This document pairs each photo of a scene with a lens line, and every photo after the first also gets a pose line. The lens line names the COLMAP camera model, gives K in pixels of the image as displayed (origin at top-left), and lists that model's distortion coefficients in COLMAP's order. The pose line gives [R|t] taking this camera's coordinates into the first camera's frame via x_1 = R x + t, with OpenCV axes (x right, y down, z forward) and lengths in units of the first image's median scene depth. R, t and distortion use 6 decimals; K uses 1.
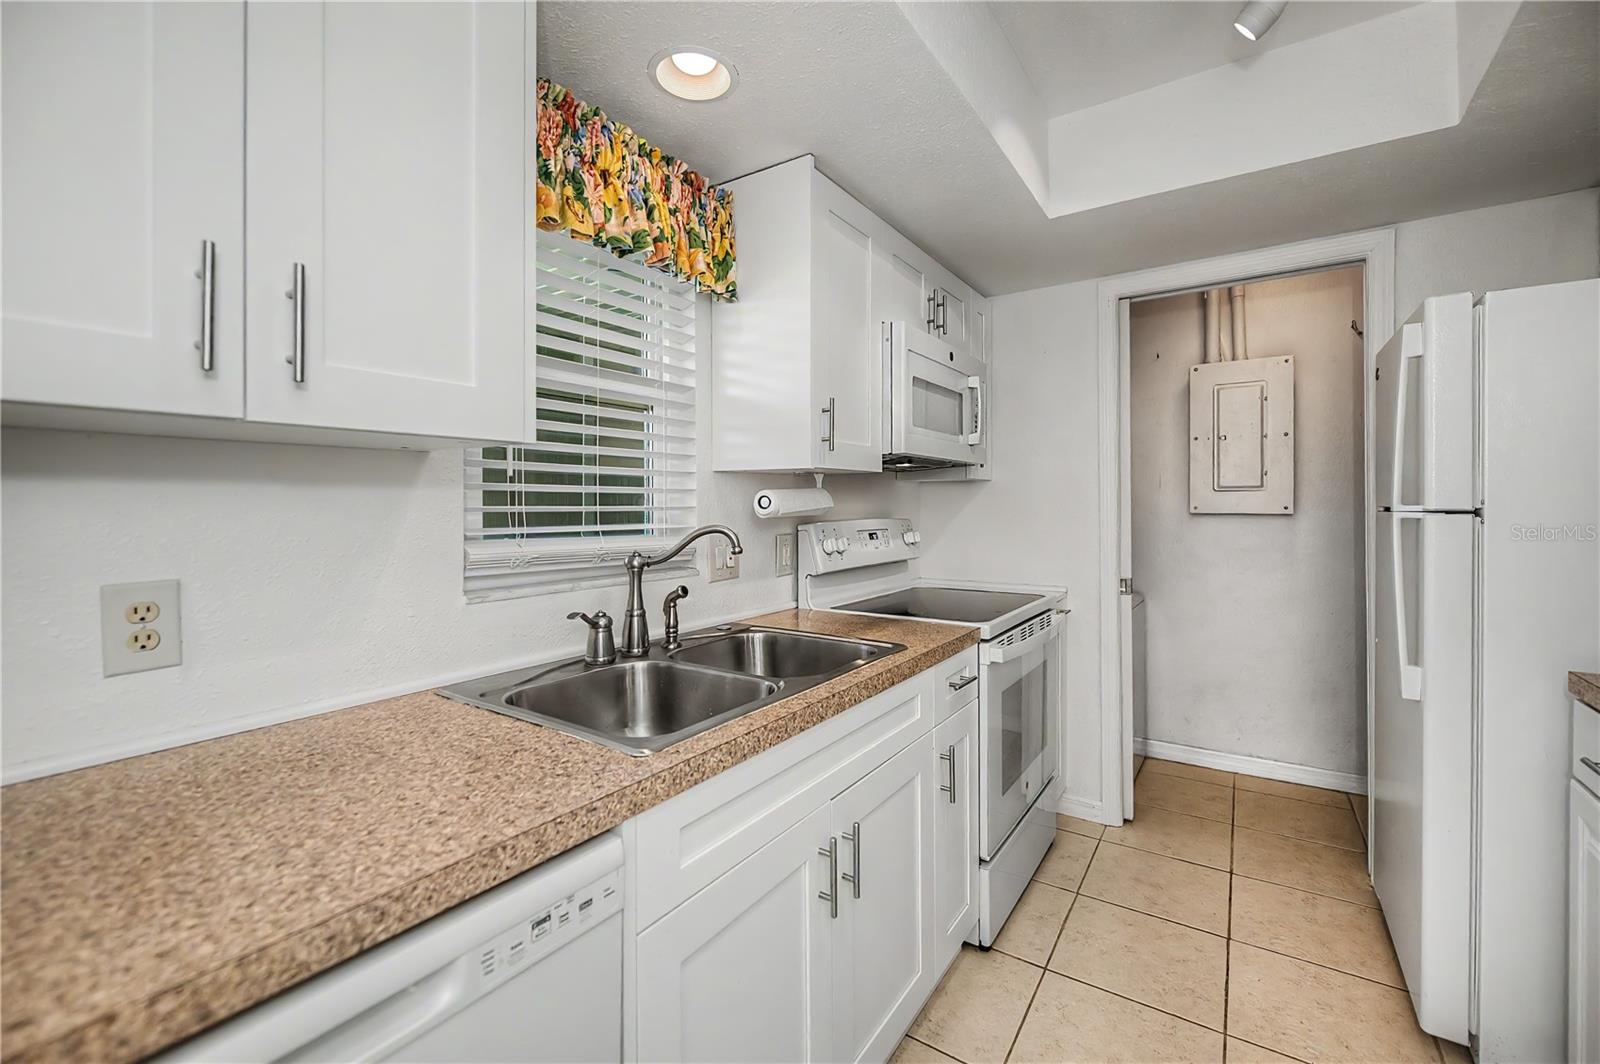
lens RADIAL K [[651.3, 0, 819.9], [0, 651.3, 500.1], [0, 0, 1]] dist [-0.000908, -0.001652]
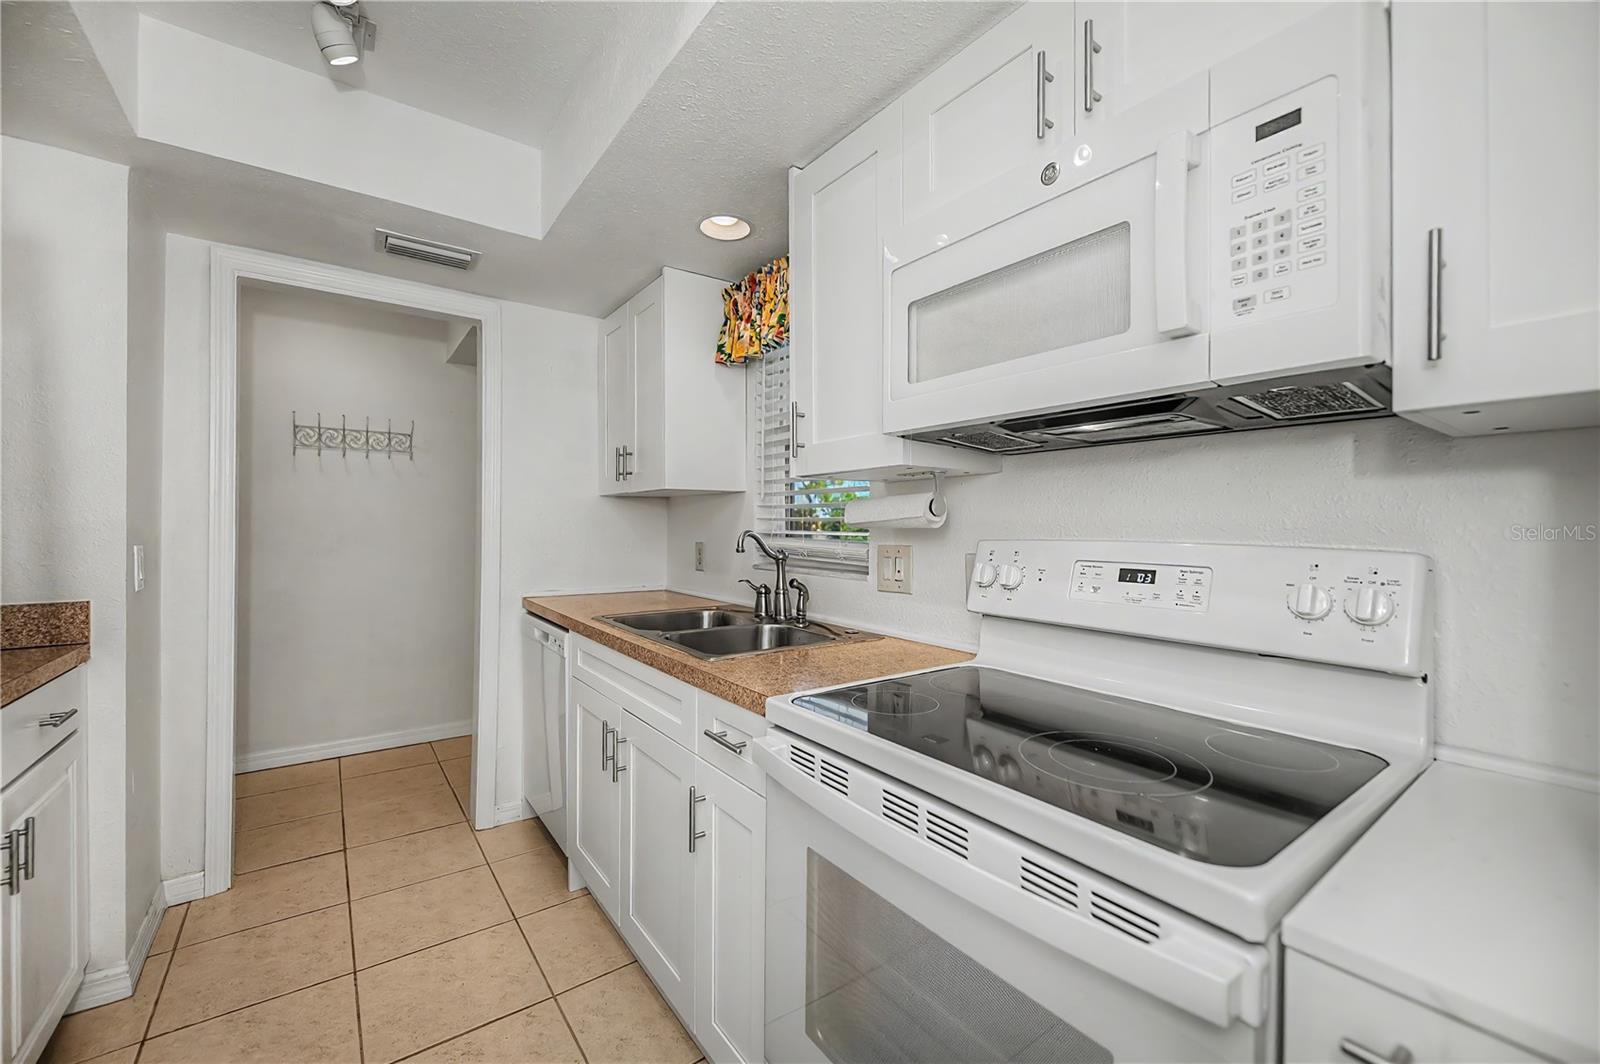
lens RADIAL K [[651.3, 0, 795.9], [0, 651.3, 529.9], [0, 0, 1]] dist [-0.000908, -0.001652]
pose [[-0.360130, 0.004177, -0.932893, 1.035320], [-0.001651, 0.999986, 0.005114, 0.029059], [0.932901, 0.003382, -0.360118, 1.519533]]
